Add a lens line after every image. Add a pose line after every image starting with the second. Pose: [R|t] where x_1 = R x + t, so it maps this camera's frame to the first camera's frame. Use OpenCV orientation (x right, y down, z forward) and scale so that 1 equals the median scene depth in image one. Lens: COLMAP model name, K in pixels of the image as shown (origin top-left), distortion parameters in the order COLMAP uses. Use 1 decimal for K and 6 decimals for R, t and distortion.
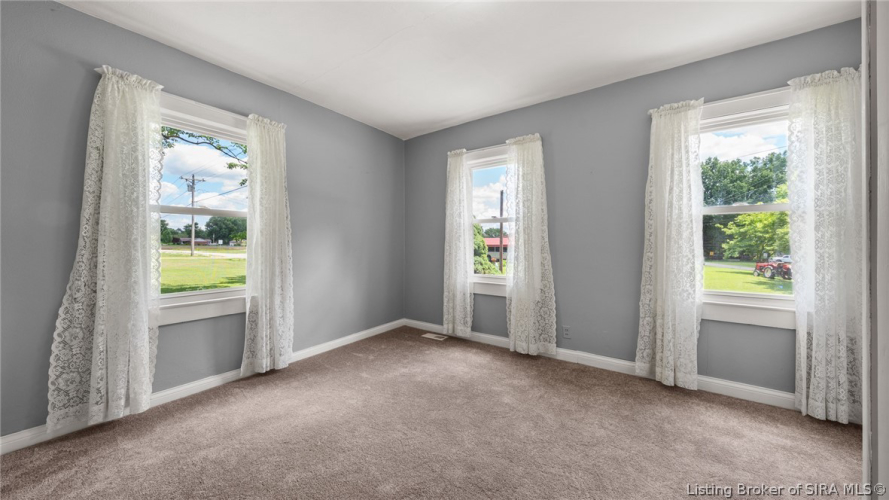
lens RADIAL K [[304.4, 0, 440.0], [0, 304.4, 246.1], [0, 0, 1]] dist [-0.000493, -0.000003]
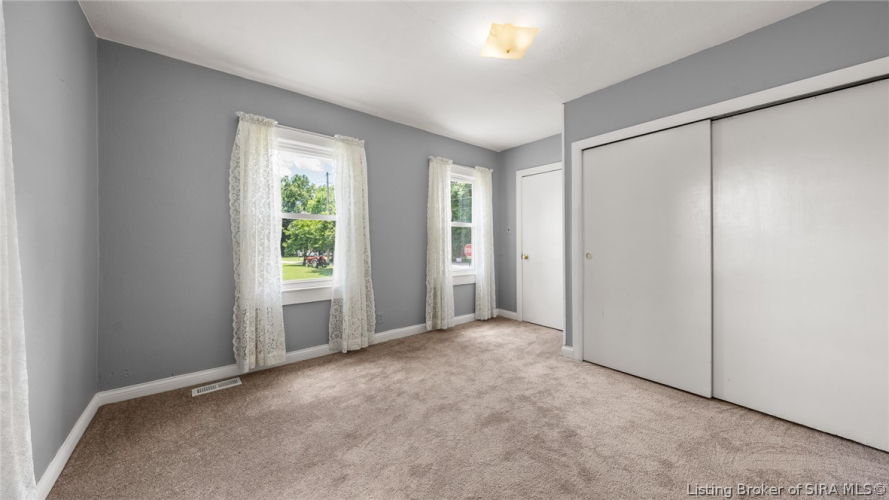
lens RADIAL K [[304.4, 0, 440.0], [0, 304.4, 246.1], [0, 0, 1]] dist [-0.000493, -0.000003]
pose [[0.254432, -0.012637, 0.967008, -0.630624], [0.010379, 0.999893, 0.010336, -0.004872], [-0.967035, 0.007407, 0.254536, 0.451596]]
